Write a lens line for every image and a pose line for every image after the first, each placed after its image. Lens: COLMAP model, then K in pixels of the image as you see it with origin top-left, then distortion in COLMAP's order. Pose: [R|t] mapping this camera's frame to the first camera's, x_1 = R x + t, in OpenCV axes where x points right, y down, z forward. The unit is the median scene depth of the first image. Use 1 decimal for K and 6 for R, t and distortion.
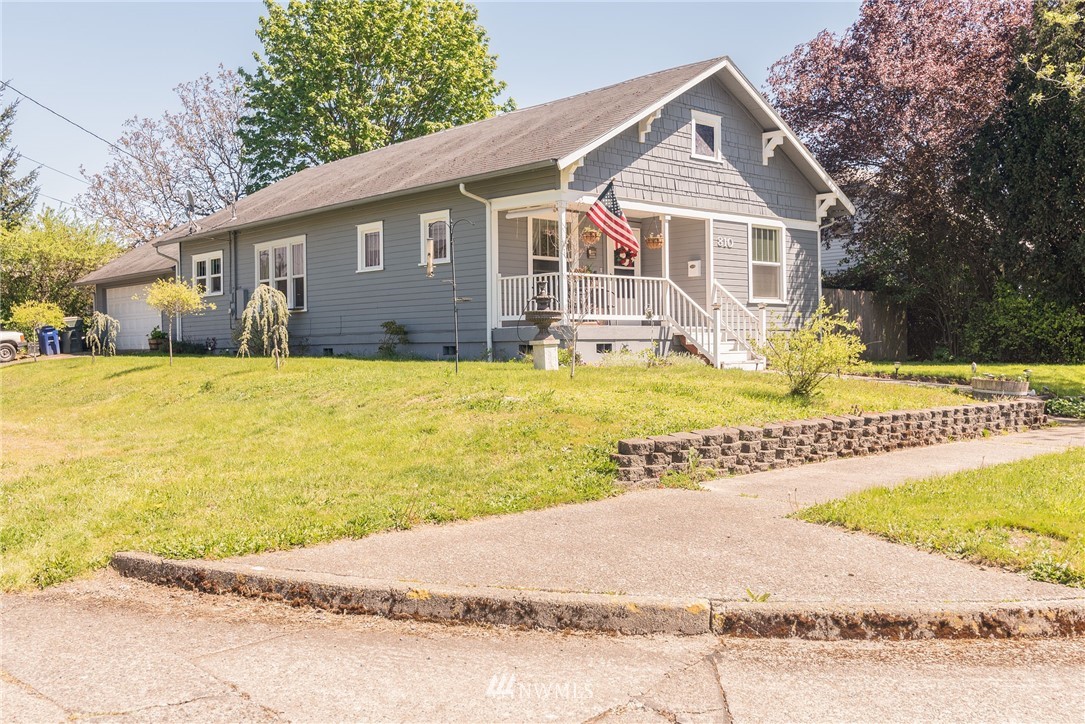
lens RADIAL K [[1087.9, 0, 540.5], [0, 1087.9, 398.5], [0, 0, 1]] dist [0.011252, 0.003541]
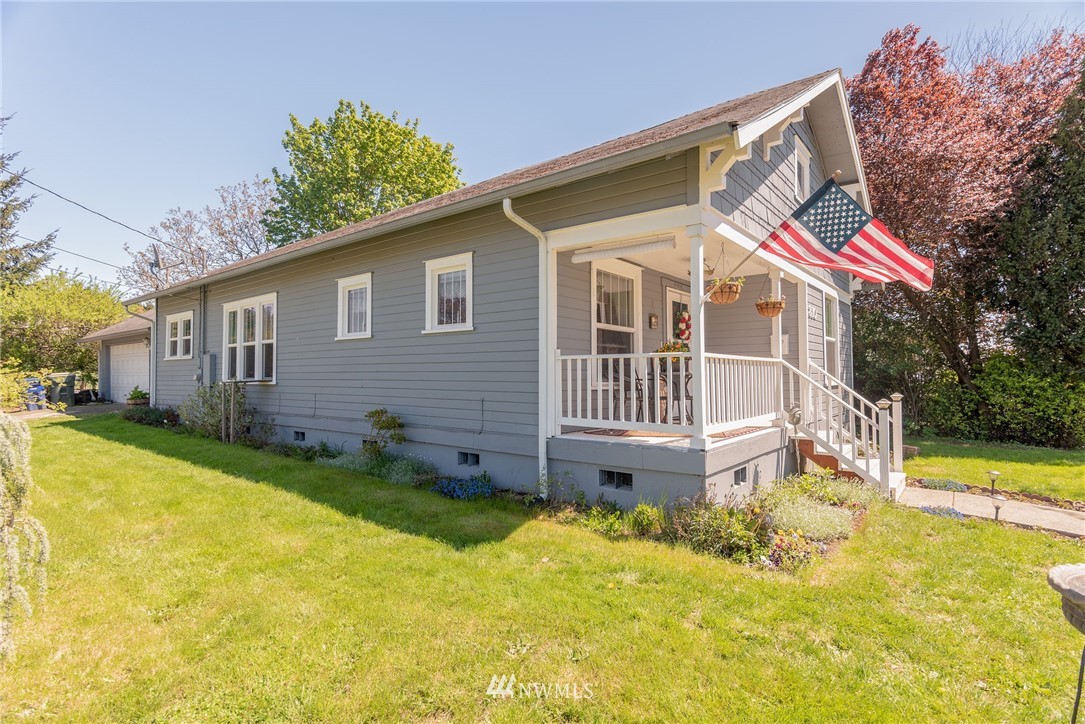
lens RADIAL K [[520.9, 0, 542.5], [0, 520.9, 362.0], [0, 0, 1]] dist [0.022943, -0.000271]
pose [[0.987748, 0.011742, 0.155616, -0.084669], [-0.002021, 0.998044, -0.062482, -0.080277], [-0.156046, 0.061402, 0.985840, 0.635767]]
